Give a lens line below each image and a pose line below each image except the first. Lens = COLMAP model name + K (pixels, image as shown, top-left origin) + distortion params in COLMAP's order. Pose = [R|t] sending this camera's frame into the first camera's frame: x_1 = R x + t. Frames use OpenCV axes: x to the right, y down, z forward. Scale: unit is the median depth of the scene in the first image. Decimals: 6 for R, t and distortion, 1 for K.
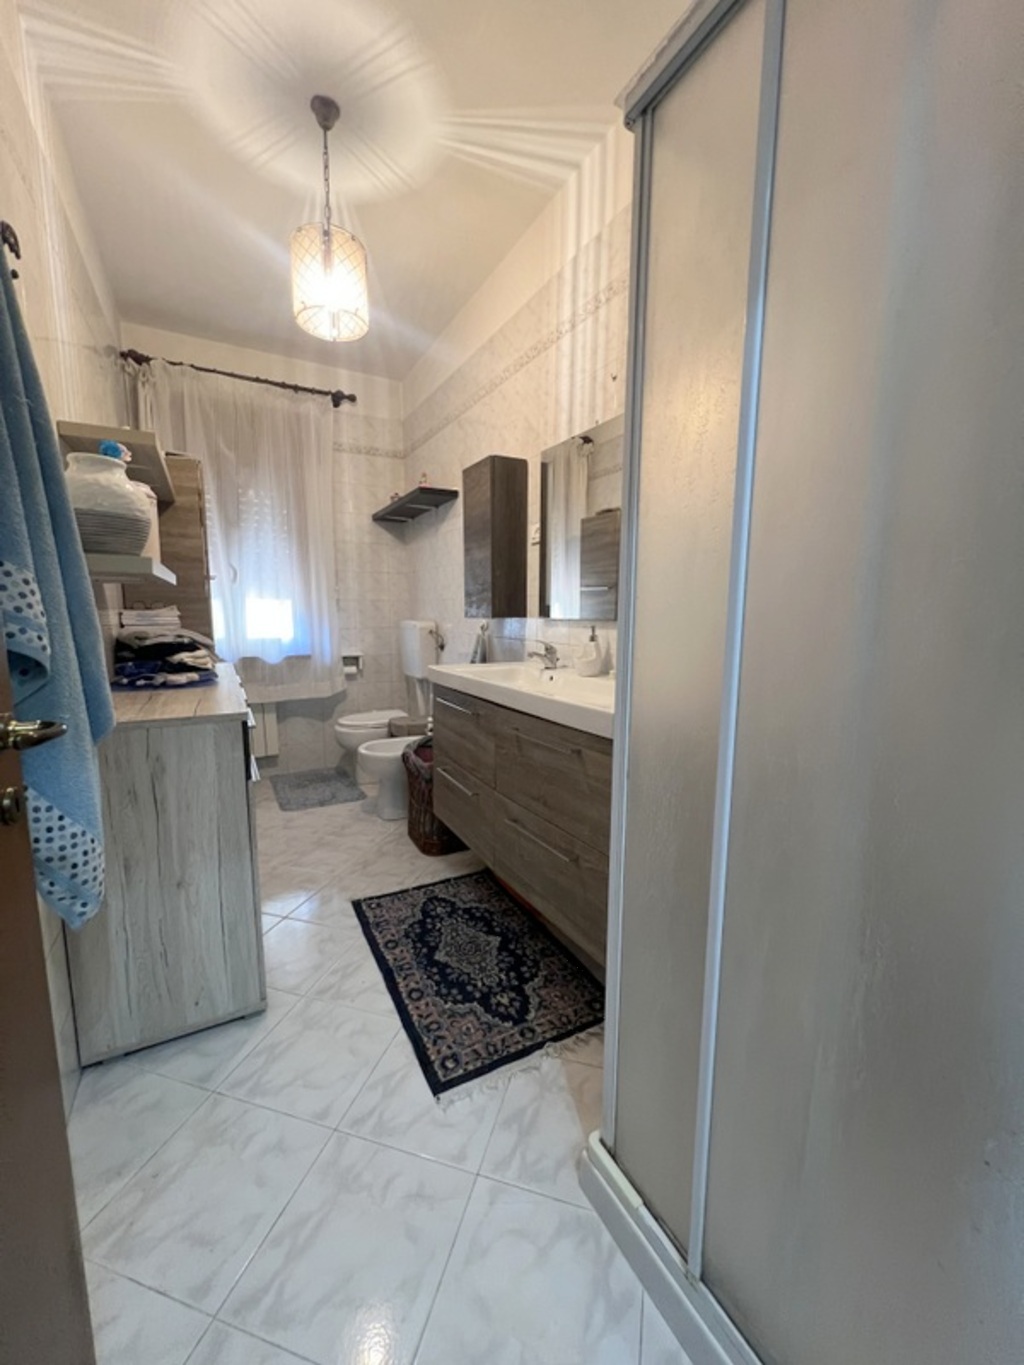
lens RADIAL K [[549.4, 0, 510.3], [0, 549.4, 682.3], [0, 0, 1]] dist [0.002417, 0.003092]
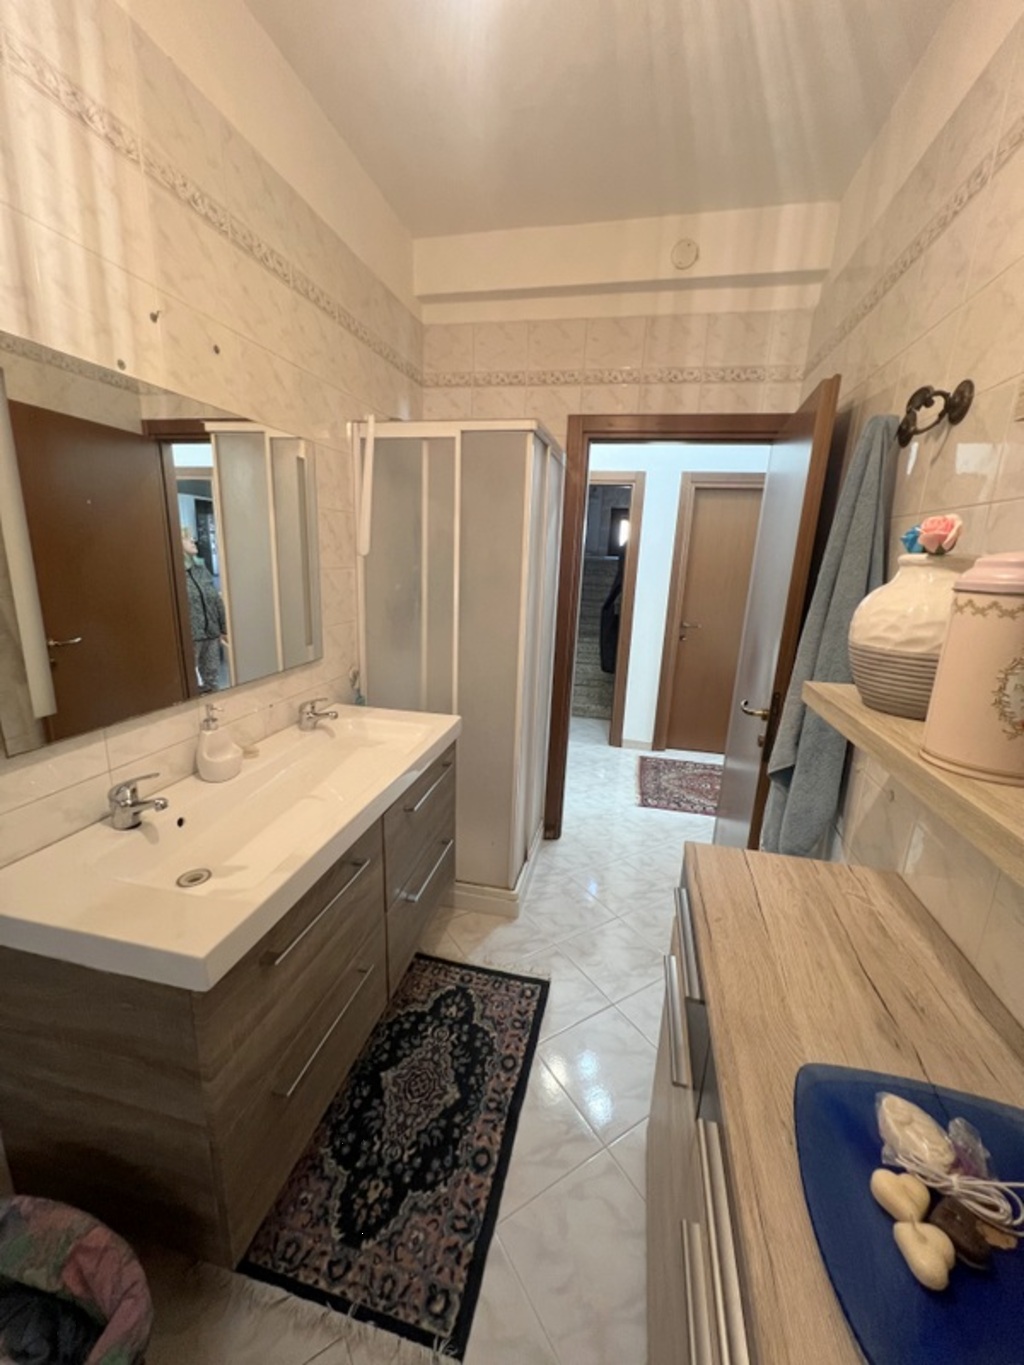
lens RADIAL K [[549.4, 0, 510.3], [0, 549.4, 682.3], [0, 0, 1]] dist [0.002417, 0.003092]
pose [[-0.752681, -0.185416, 0.631737, -0.657733], [0.043600, 0.943382, 0.328831, -0.403214], [-0.656940, 0.275049, -0.701982, 1.464507]]
